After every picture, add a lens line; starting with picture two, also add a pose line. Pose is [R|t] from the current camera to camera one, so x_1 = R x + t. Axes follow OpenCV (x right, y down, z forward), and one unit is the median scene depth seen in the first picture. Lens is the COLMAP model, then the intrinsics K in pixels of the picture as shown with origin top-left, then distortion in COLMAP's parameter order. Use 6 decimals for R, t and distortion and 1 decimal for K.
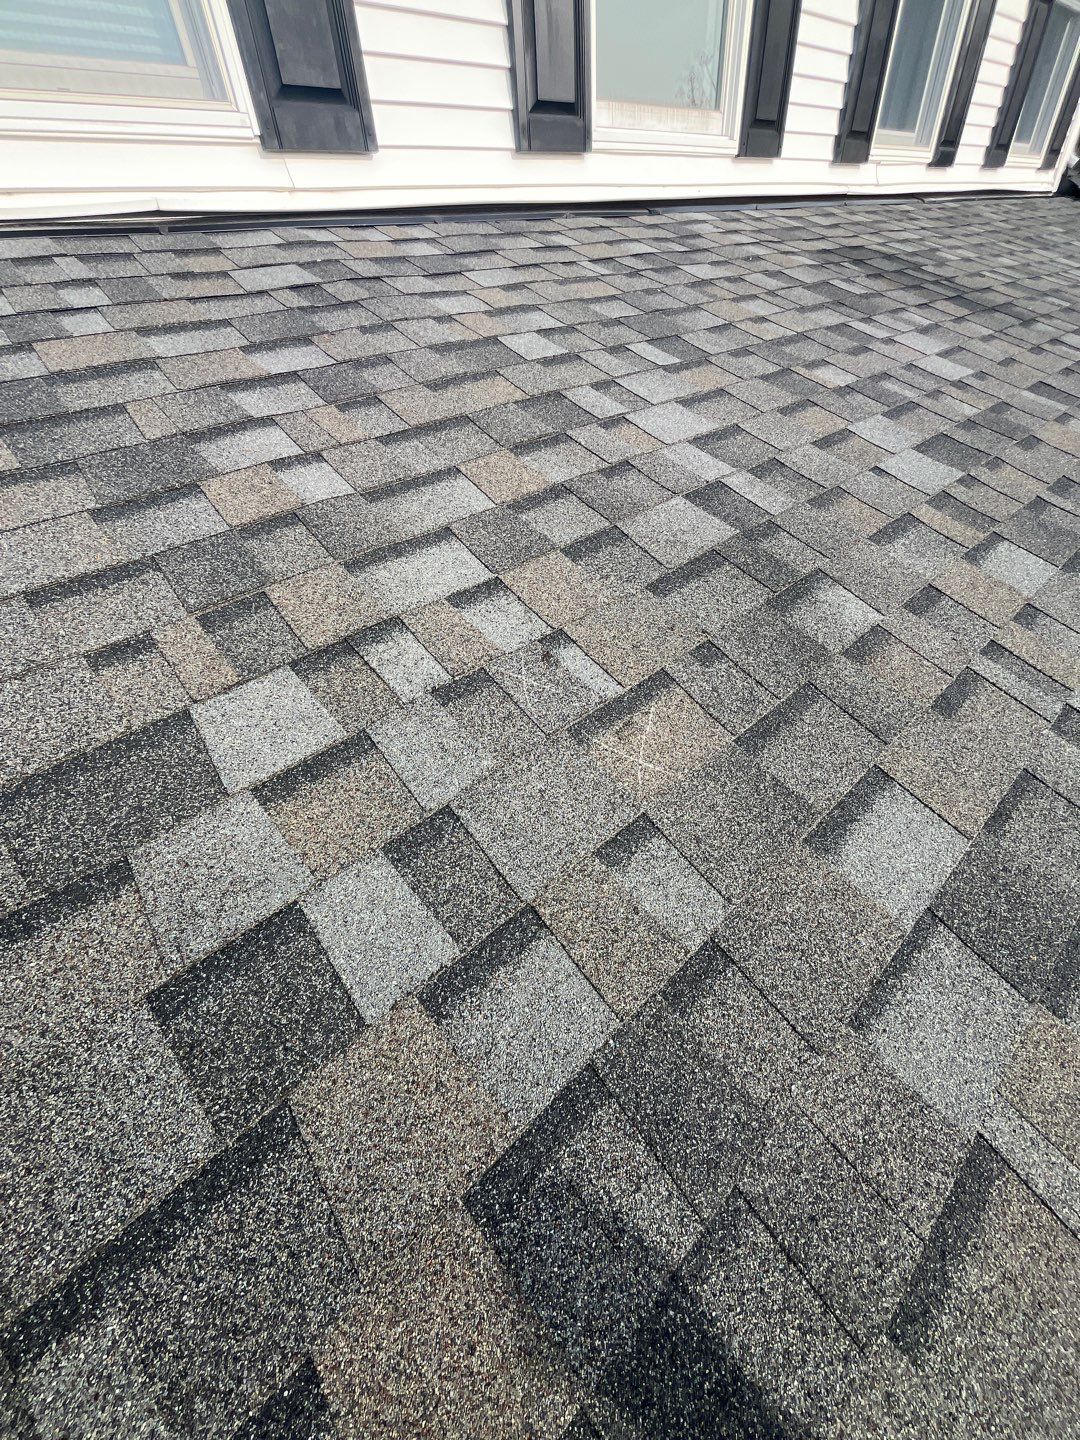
lens RADIAL K [[592.5, 0, 542.7], [0, 592.5, 725.5], [0, 0, 1]] dist [-0.002050, -0.000663]
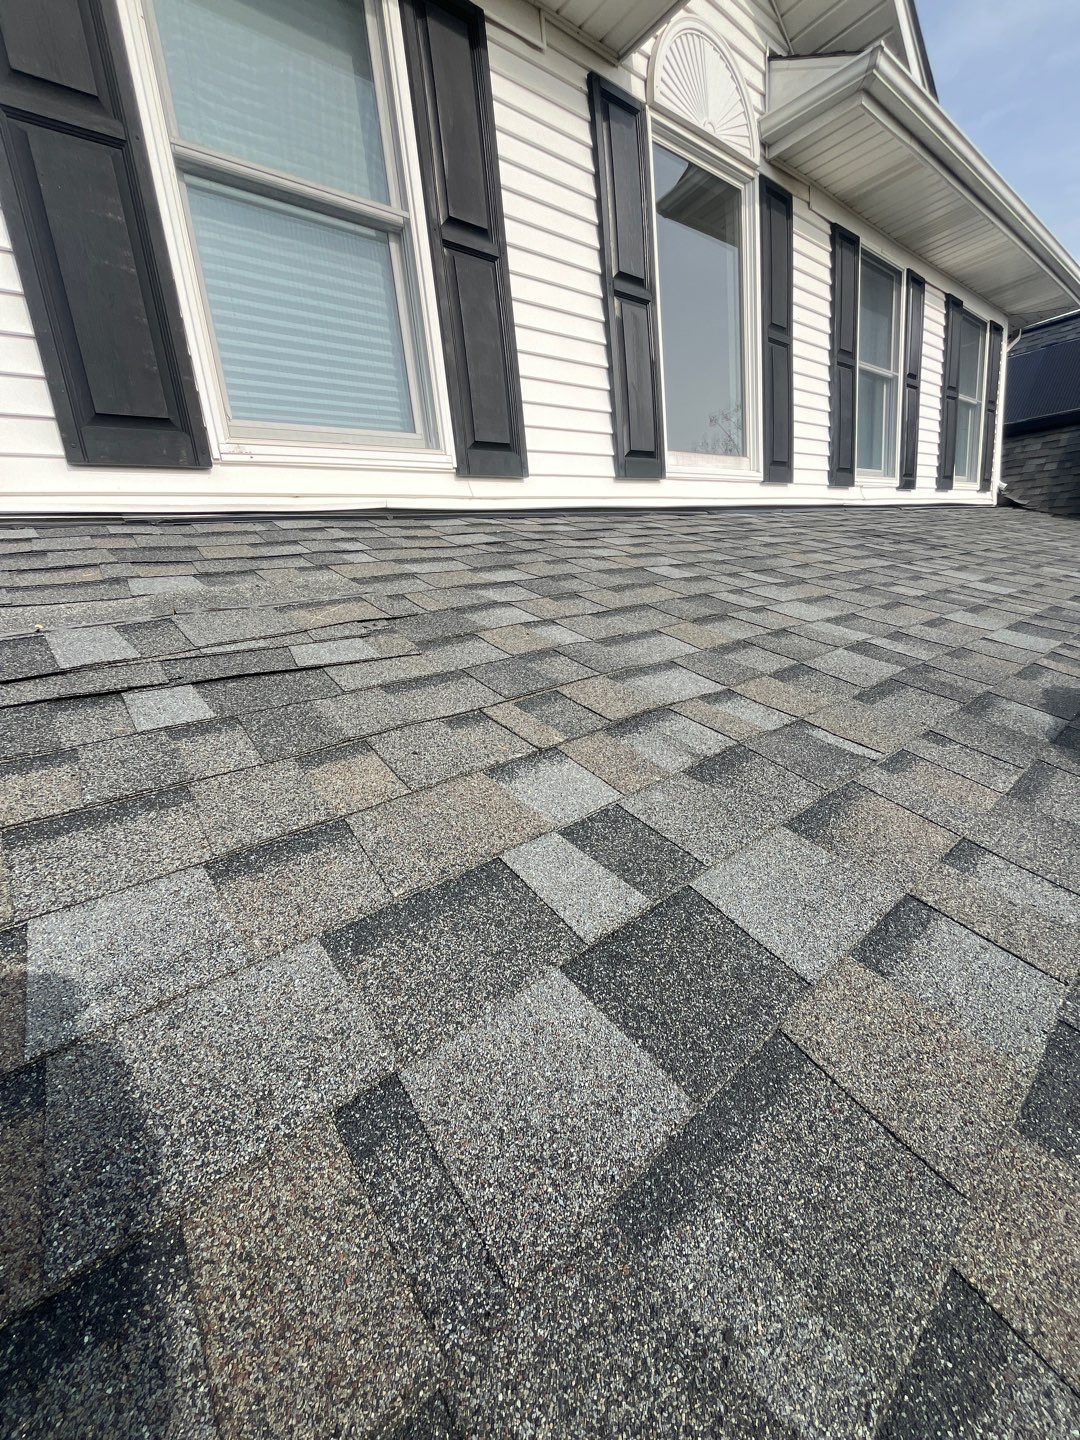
lens RADIAL K [[586.0, 0, 543.5], [0, 586.0, 716.2], [0, 0, 1]] dist [-0.001187, -0.000332]
pose [[0.998697, -0.022506, -0.045804, -0.228046], [0.001068, 0.906525, -0.422150, 0.170109], [0.051023, 0.421551, 0.905368, -0.034886]]
